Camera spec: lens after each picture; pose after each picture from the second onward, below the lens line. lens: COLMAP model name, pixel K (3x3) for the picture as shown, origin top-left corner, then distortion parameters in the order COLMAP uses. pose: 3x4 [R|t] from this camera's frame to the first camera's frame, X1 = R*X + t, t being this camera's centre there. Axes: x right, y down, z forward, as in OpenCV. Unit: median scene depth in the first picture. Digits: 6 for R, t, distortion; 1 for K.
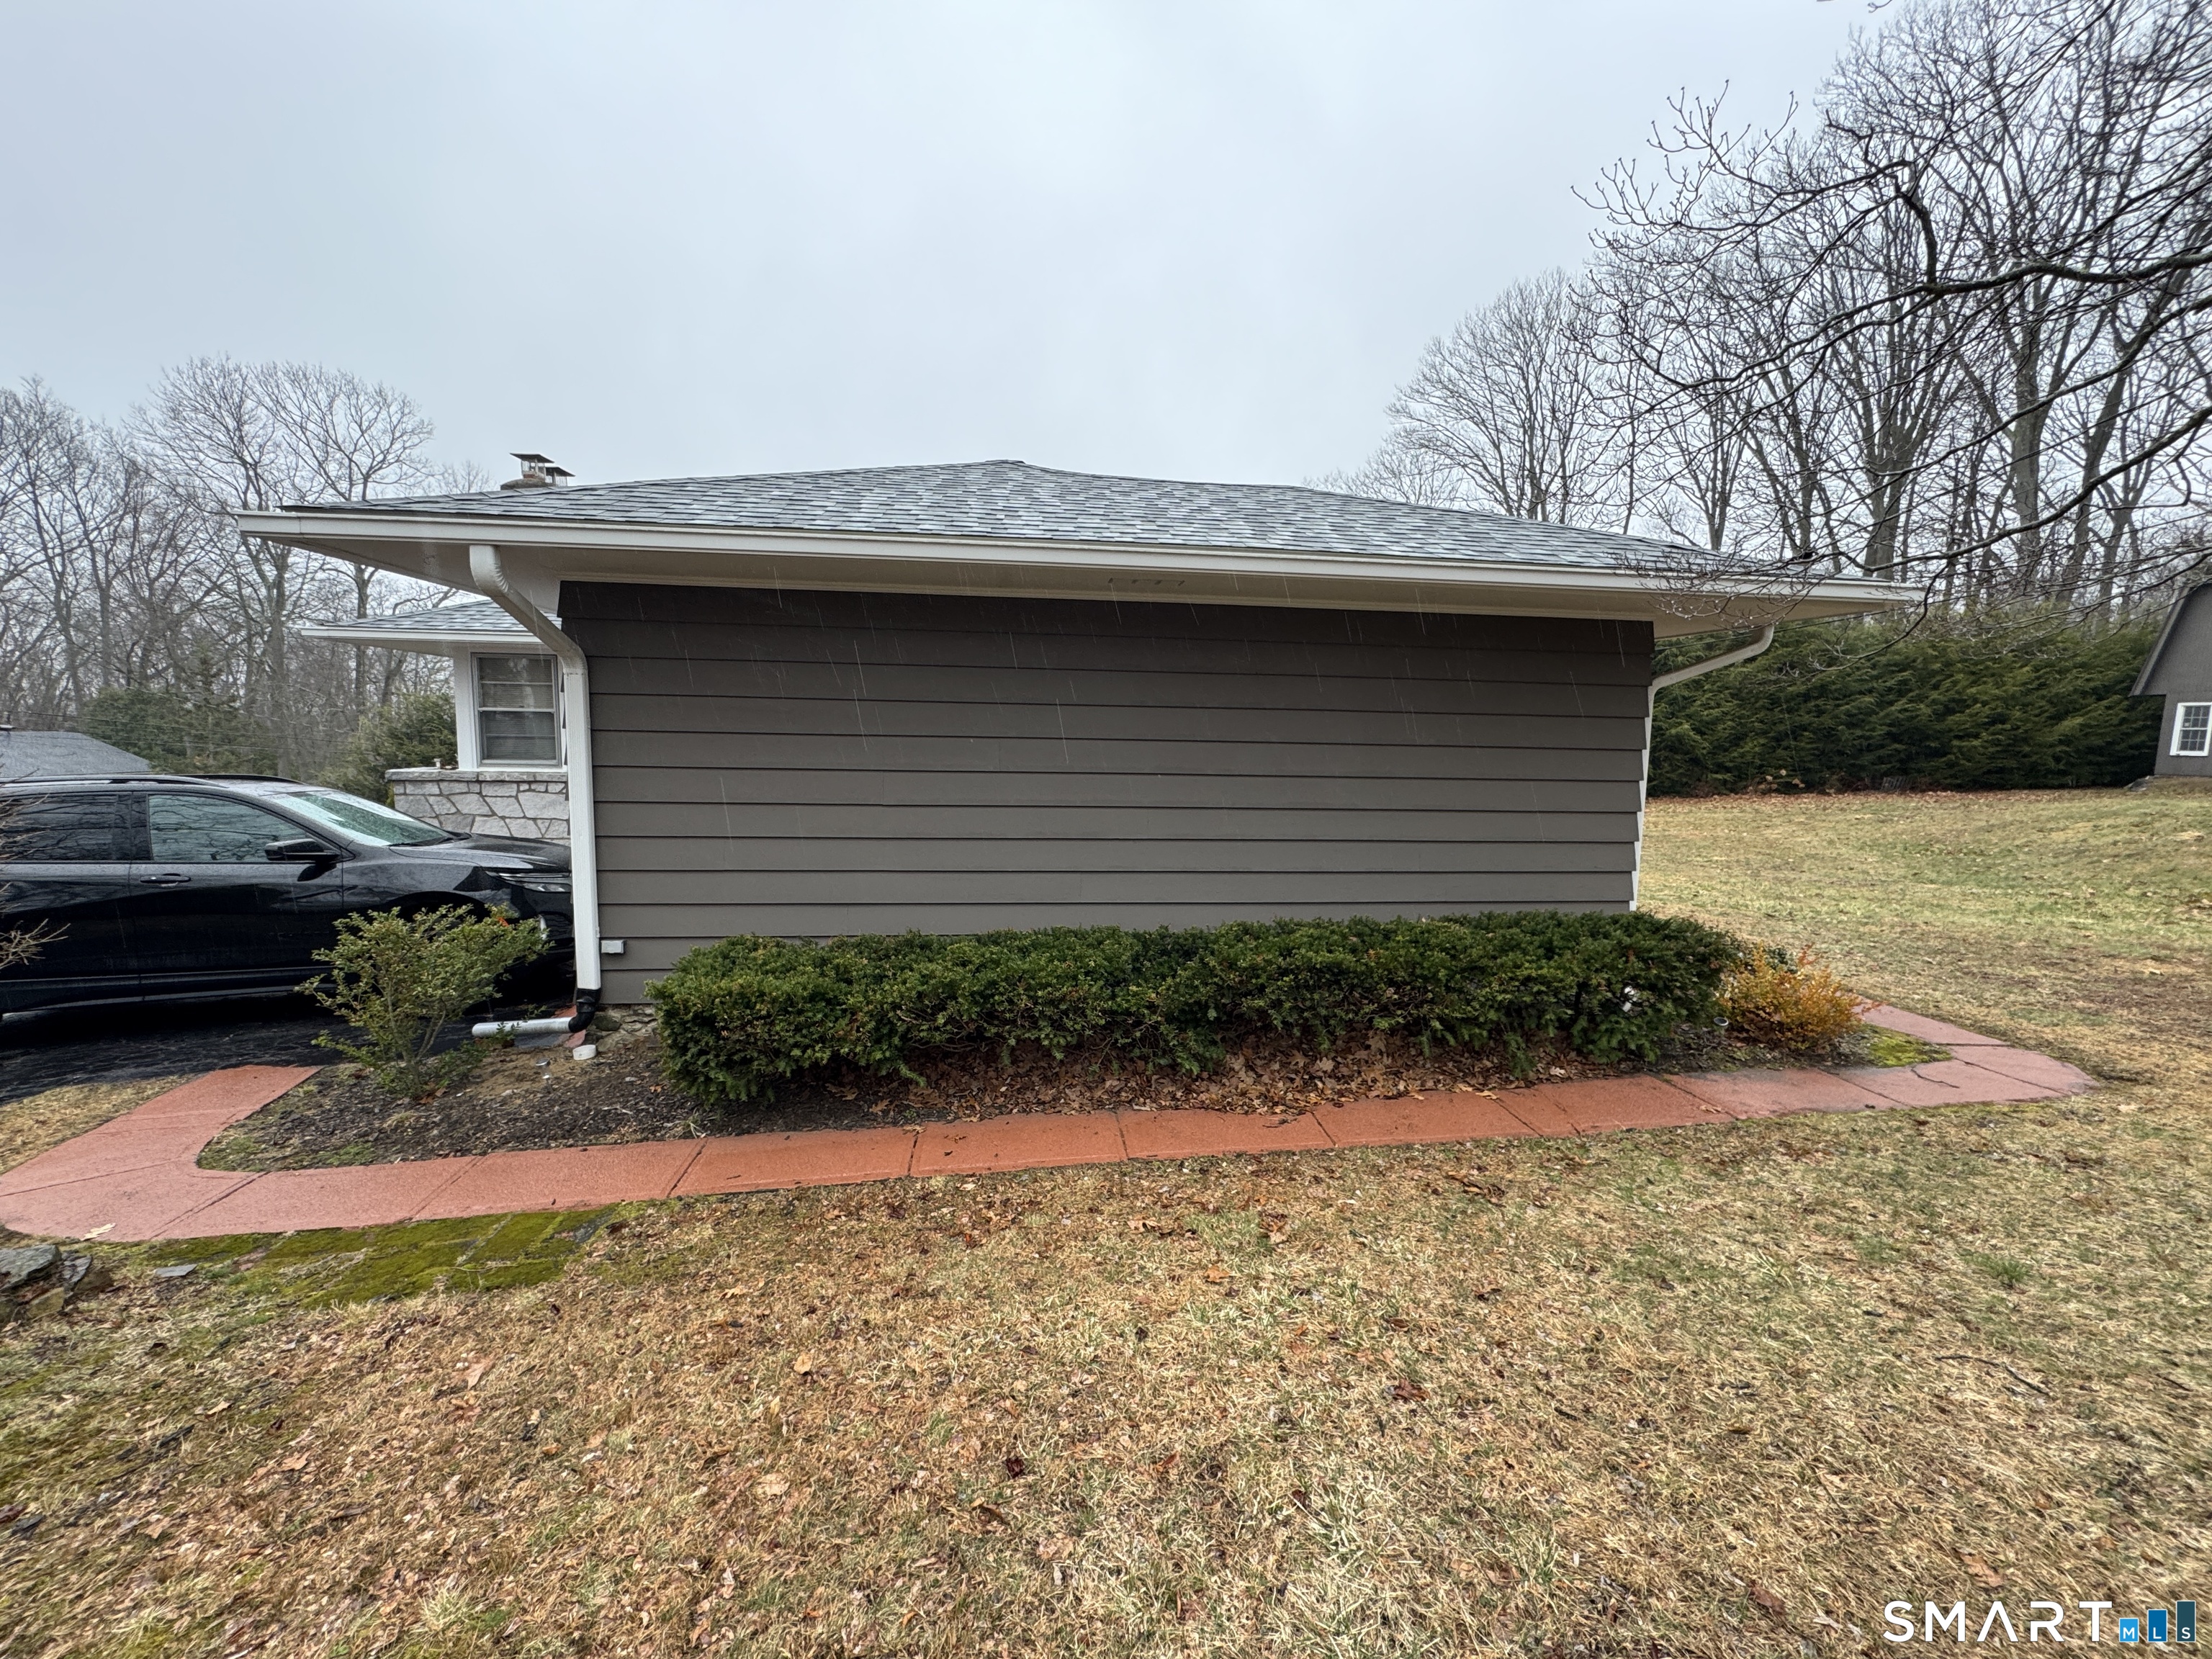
lens RADIAL K [[891.8, 0, 1097.5], [0, 891.8, 824.5], [0, 0, 1]] dist [0.002256, 0.000278]
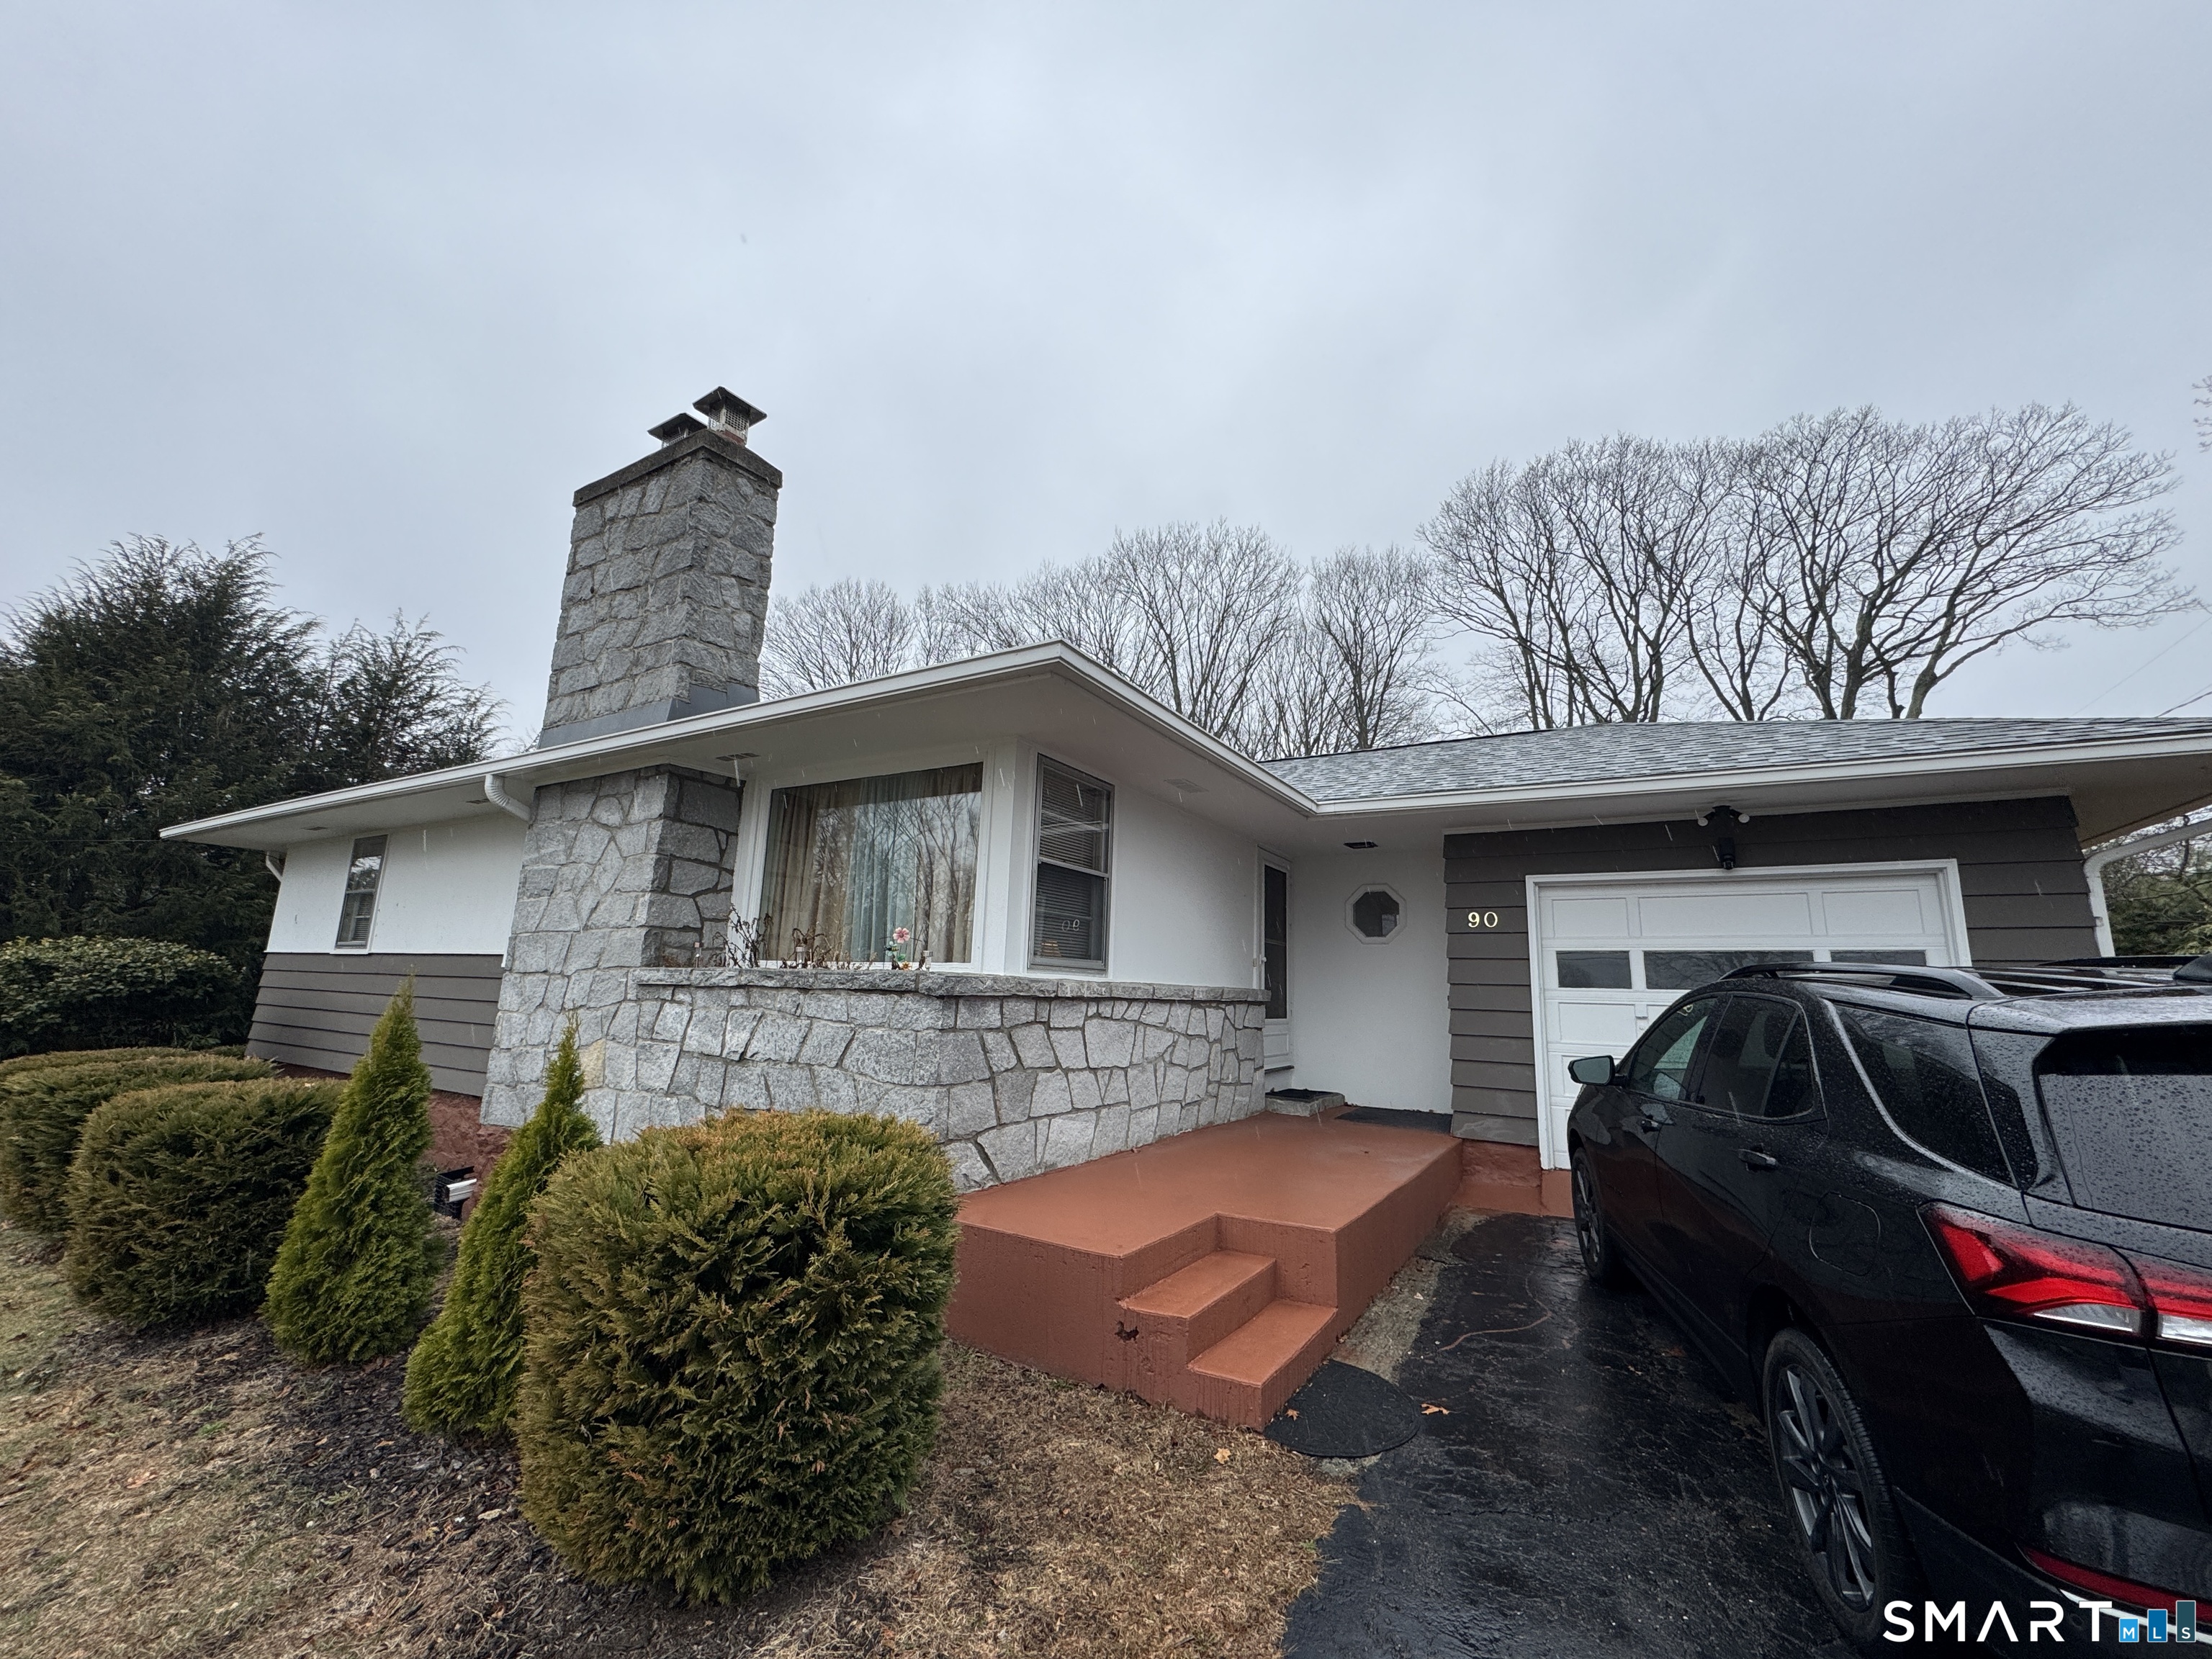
lens RADIAL K [[885.9, 0, 1113.6], [0, 885.9, 833.7], [0, 0, 1]] dist [-0.001190, 0.000111]
pose [[0.598459, 0.143963, 0.788112, -0.384444], [0.056416, 0.973708, -0.220705, -0.009403], [-0.799164, 0.176545, 0.574603, 0.235656]]
